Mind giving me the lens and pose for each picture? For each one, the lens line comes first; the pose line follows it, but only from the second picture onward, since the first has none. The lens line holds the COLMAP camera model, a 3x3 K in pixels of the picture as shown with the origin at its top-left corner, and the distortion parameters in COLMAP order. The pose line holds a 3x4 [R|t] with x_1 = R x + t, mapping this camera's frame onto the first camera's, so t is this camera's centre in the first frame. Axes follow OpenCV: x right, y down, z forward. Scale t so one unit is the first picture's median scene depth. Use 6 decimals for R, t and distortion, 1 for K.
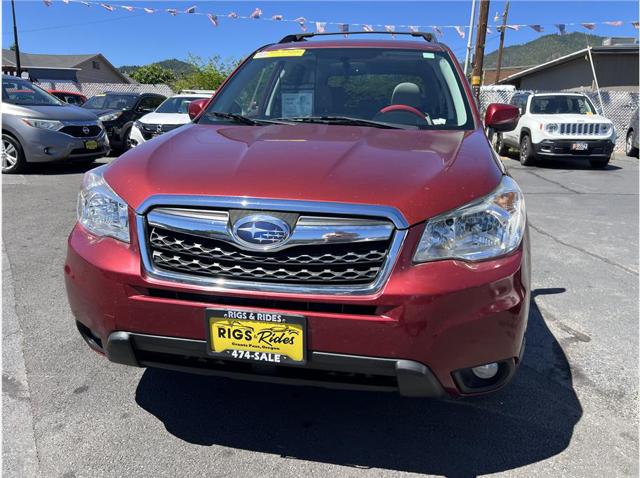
lens RADIAL K [[479.7, 0, 324.6], [0, 479.7, 234.4], [0, 0, 1]] dist [0.058986, -0.061304]
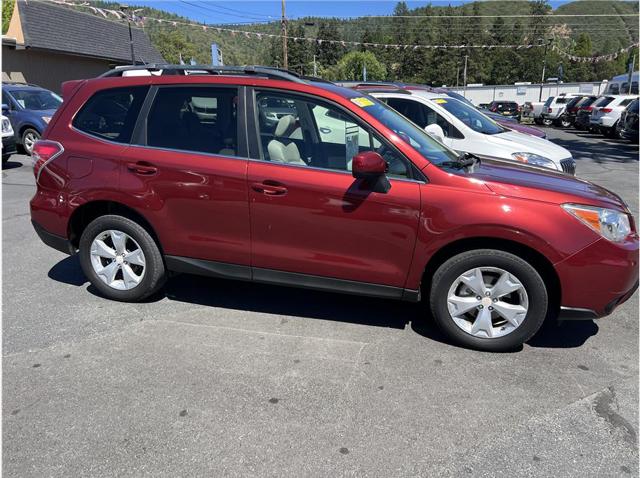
lens RADIAL K [[479.7, 0, 324.5], [0, 479.7, 237.4], [0, 0, 1]] dist [0.058986, -0.061304]
pose [[0.078650, -0.293241, 0.952798, -2.166423], [0.235528, 0.934167, 0.268065, -0.708518], [-0.968680, 0.203327, 0.142539, 1.757026]]
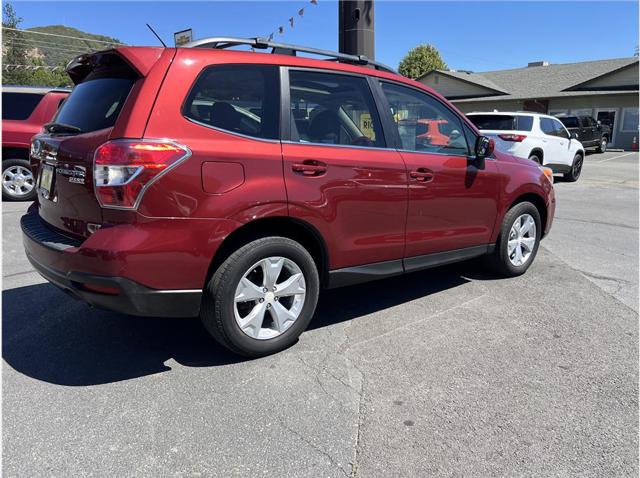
lens RADIAL K [[479.7, 0, 326.3], [0, 479.7, 243.0], [0, 0, 1]] dist [0.058986, -0.061304]
pose [[-0.760509, -0.176511, 0.624876, -1.327556], [0.131413, 0.900590, 0.414330, -1.041393], [-0.635891, 0.397218, -0.661710, 3.795976]]
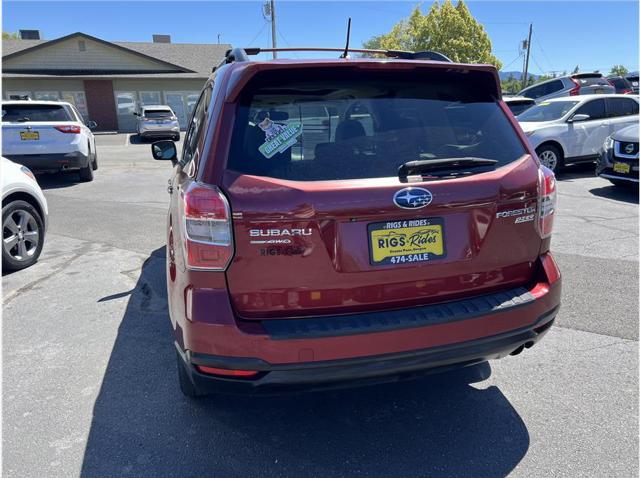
lens RADIAL K [[479.7, 0, 325.1], [0, 479.7, 243.0], [0, 0, 1]] dist [0.058986, -0.061304]
pose [[-0.895598, 0.110565, -0.430905, 0.958950], [-0.112289, 0.881074, 0.459456, -1.166089], [0.430459, 0.459874, -0.776673, 4.008741]]
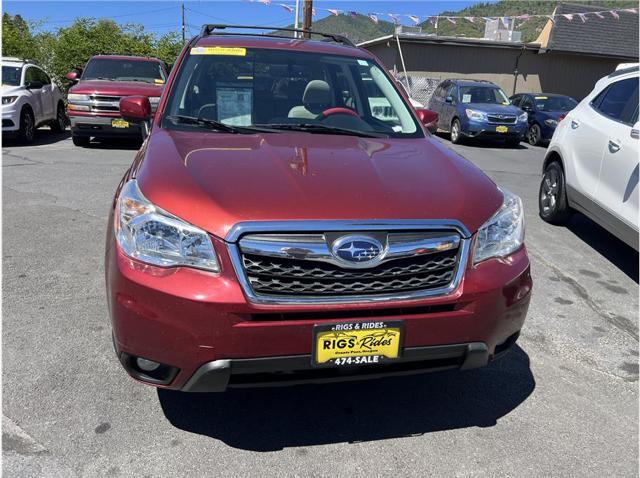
lens RADIAL K [[479.7, 0, 324.2], [0, 479.7, 233.2], [0, 0, 1]] dist [0.058986, -0.061304]
pose [[0.925595, -0.082677, 0.369376, -0.511706], [0.062816, 0.995874, 0.065498, -0.102759], [-0.373267, -0.037421, 0.926969, -0.002010]]
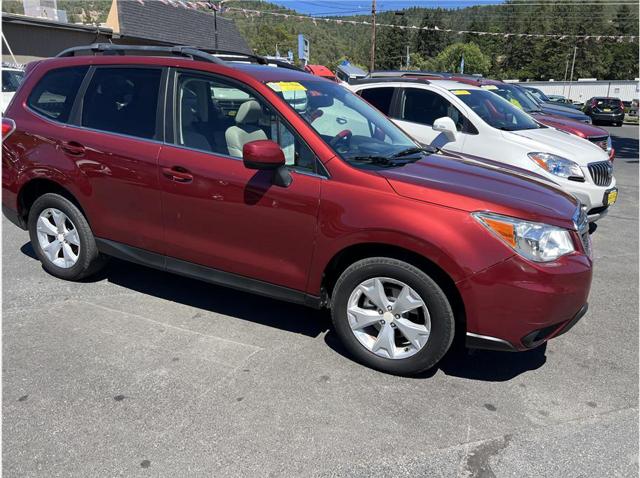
lens RADIAL K [[479.7, 0, 324.3], [0, 479.7, 236.7], [0, 0, 1]] dist [0.058986, -0.061304]
pose [[0.271470, -0.293082, 0.916737, -1.907968], [0.210332, 0.947549, 0.240647, -0.538914], [-0.939183, 0.127491, 0.318875, 1.154061]]
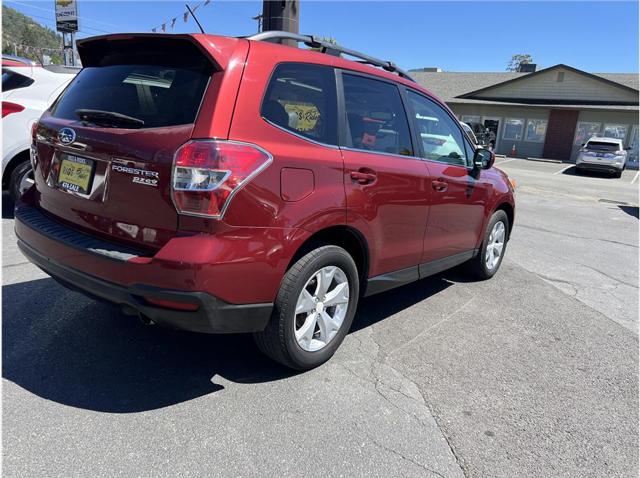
lens RADIAL K [[479.7, 0, 326.4], [0, 479.7, 240.3], [0, 0, 1]] dist [0.058986, -0.061304]
pose [[-0.875768, -0.207868, 0.435685, -0.873504], [0.010241, 0.894336, 0.447279, -1.123324], [-0.482624, 0.396174, -0.781102, 4.034703]]
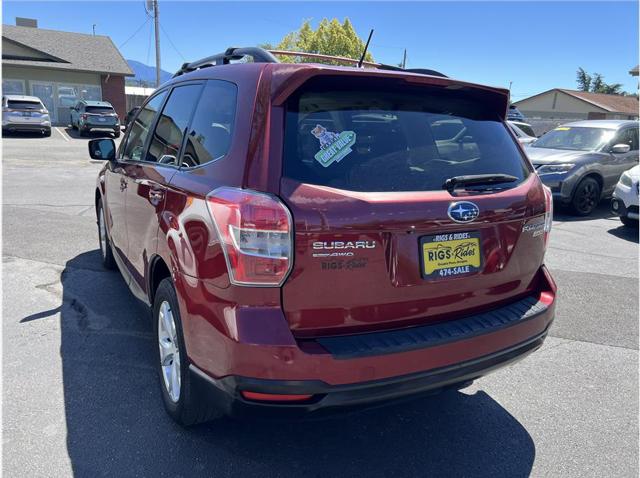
lens RADIAL K [[479.7, 0, 324.5], [0, 479.7, 238.1], [0, 0, 1]] dist [0.058986, -0.061304]
pose [[-0.764848, 0.094093, -0.637302, 1.238518], [-0.220846, 0.891031, 0.396599, -1.097954], [0.605173, 0.444083, -0.660723, 3.784493]]
